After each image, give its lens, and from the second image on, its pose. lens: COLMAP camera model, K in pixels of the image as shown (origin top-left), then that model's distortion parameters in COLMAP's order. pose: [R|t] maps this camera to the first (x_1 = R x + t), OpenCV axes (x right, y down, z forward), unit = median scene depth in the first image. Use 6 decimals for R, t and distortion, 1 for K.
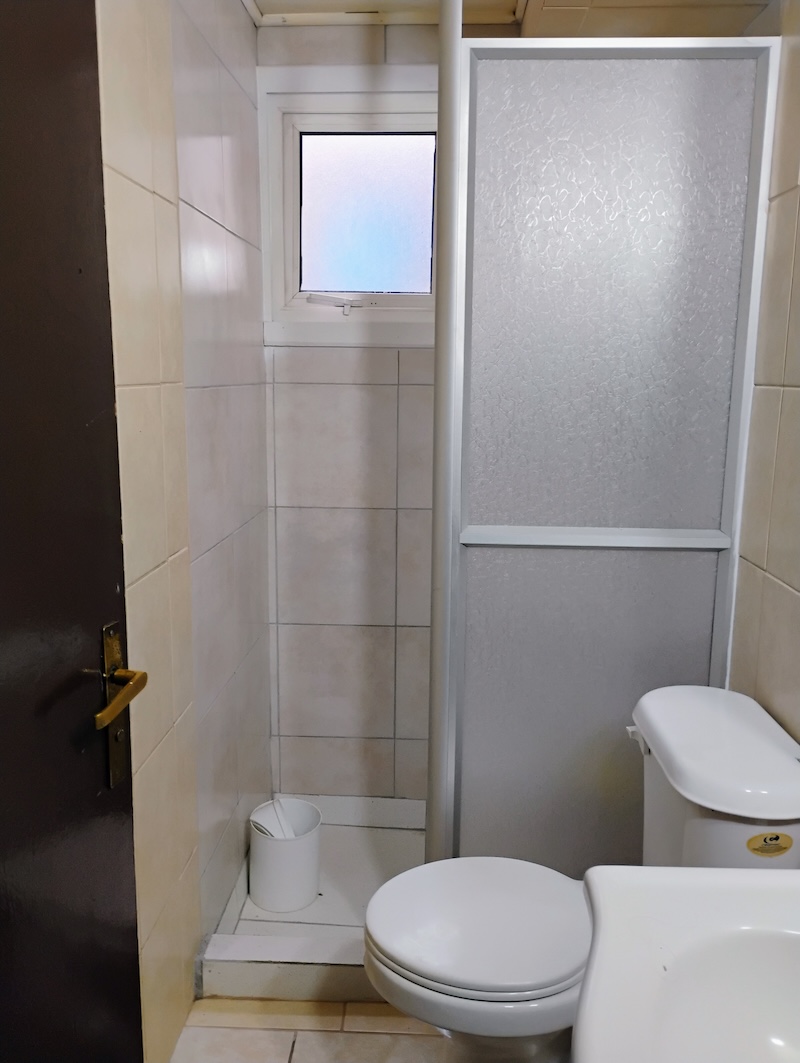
lens RADIAL K [[884.9, 0, 400.8], [0, 884.9, 531.3], [0, 0, 1]] dist [0.067920, -0.082518]
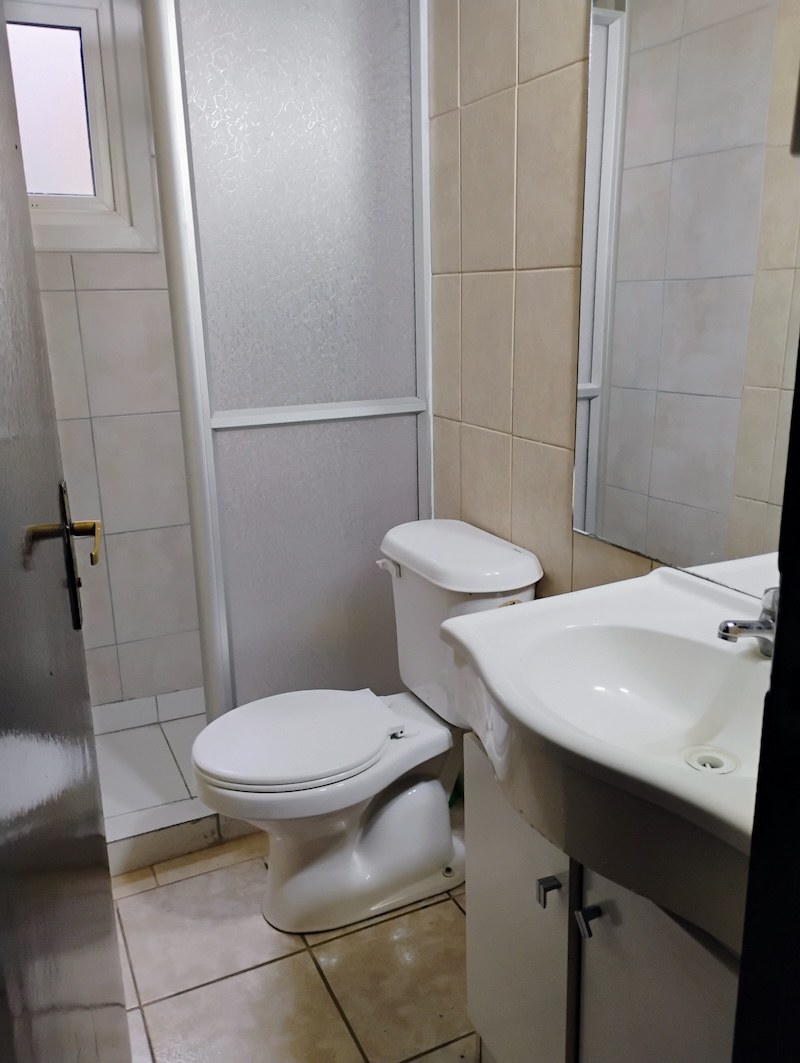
lens RADIAL K [[884.9, 0, 406.2], [0, 884.9, 535.3], [0, 0, 1]] dist [0.067920, -0.082518]
pose [[0.879712, -0.154318, 0.449770, -0.240168], [0.115703, 0.986914, 0.112310, 0.049407], [-0.461216, -0.046761, 0.886055, -0.093598]]
